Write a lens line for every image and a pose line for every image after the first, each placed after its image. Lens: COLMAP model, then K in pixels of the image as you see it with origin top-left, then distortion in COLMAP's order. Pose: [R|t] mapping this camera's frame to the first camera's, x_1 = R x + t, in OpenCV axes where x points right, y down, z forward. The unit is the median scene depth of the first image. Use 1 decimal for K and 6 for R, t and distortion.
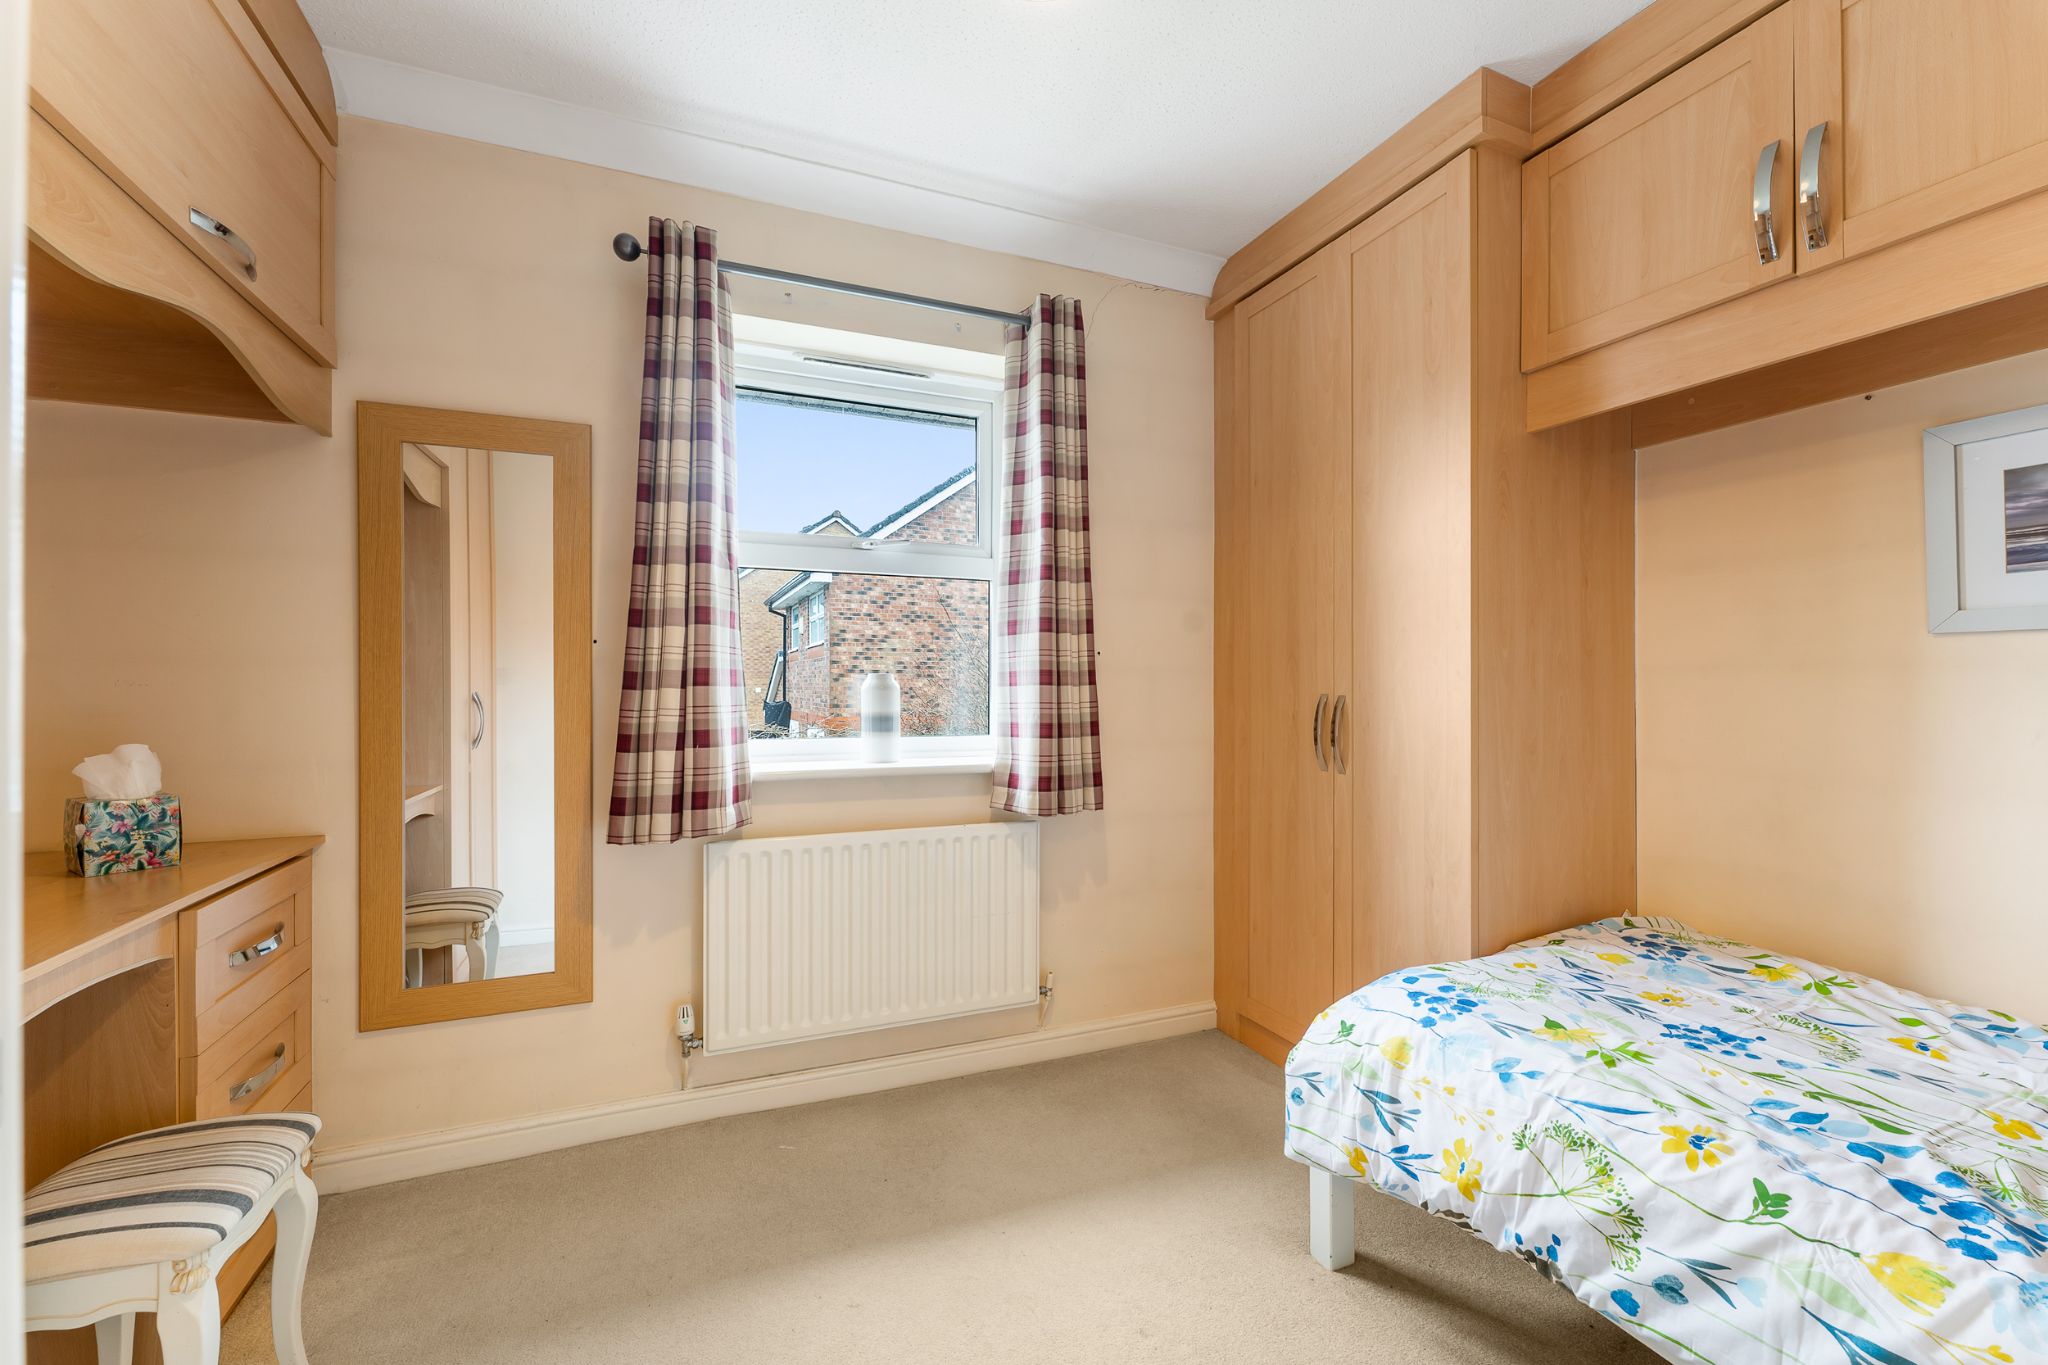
lens RADIAL K [[834.5, 0, 1018.7], [0, 834.5, 683.9], [0, 0, 1]] dist [0.000560, 0.000094]
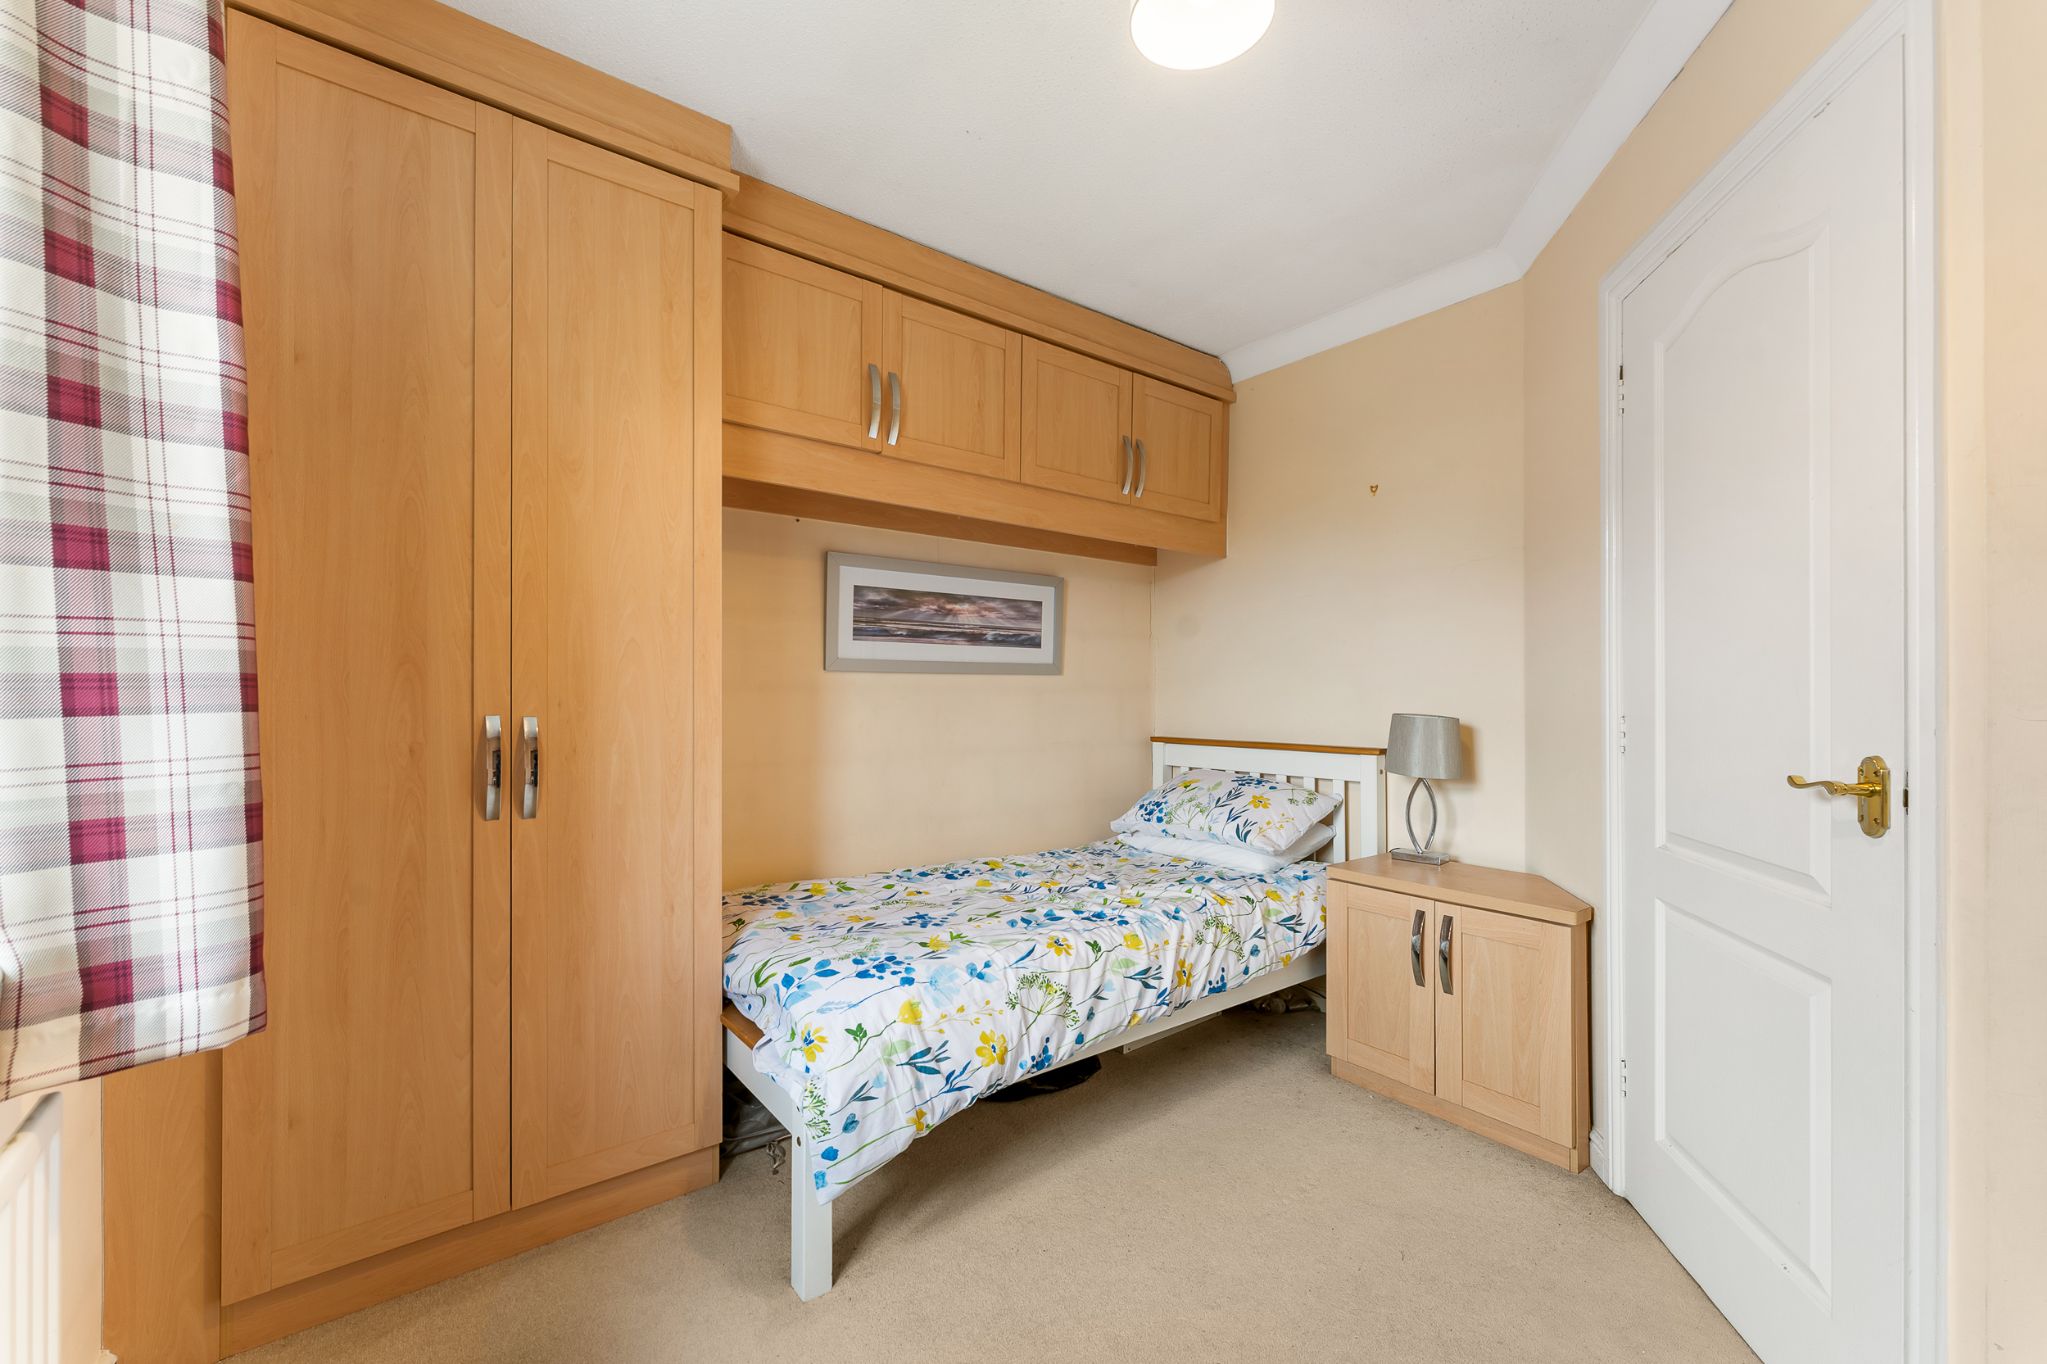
lens RADIAL K [[834.1, 0, 1021.1], [0, 834.1, 695.6], [0, 0, 1]] dist [0.000560, 0.000094]
pose [[-0.267116, -0.001300, 0.963664, -0.746931], [-0.003697, 0.999993, 0.000324, -0.012054], [-0.963657, -0.003476, -0.267119, 1.198955]]
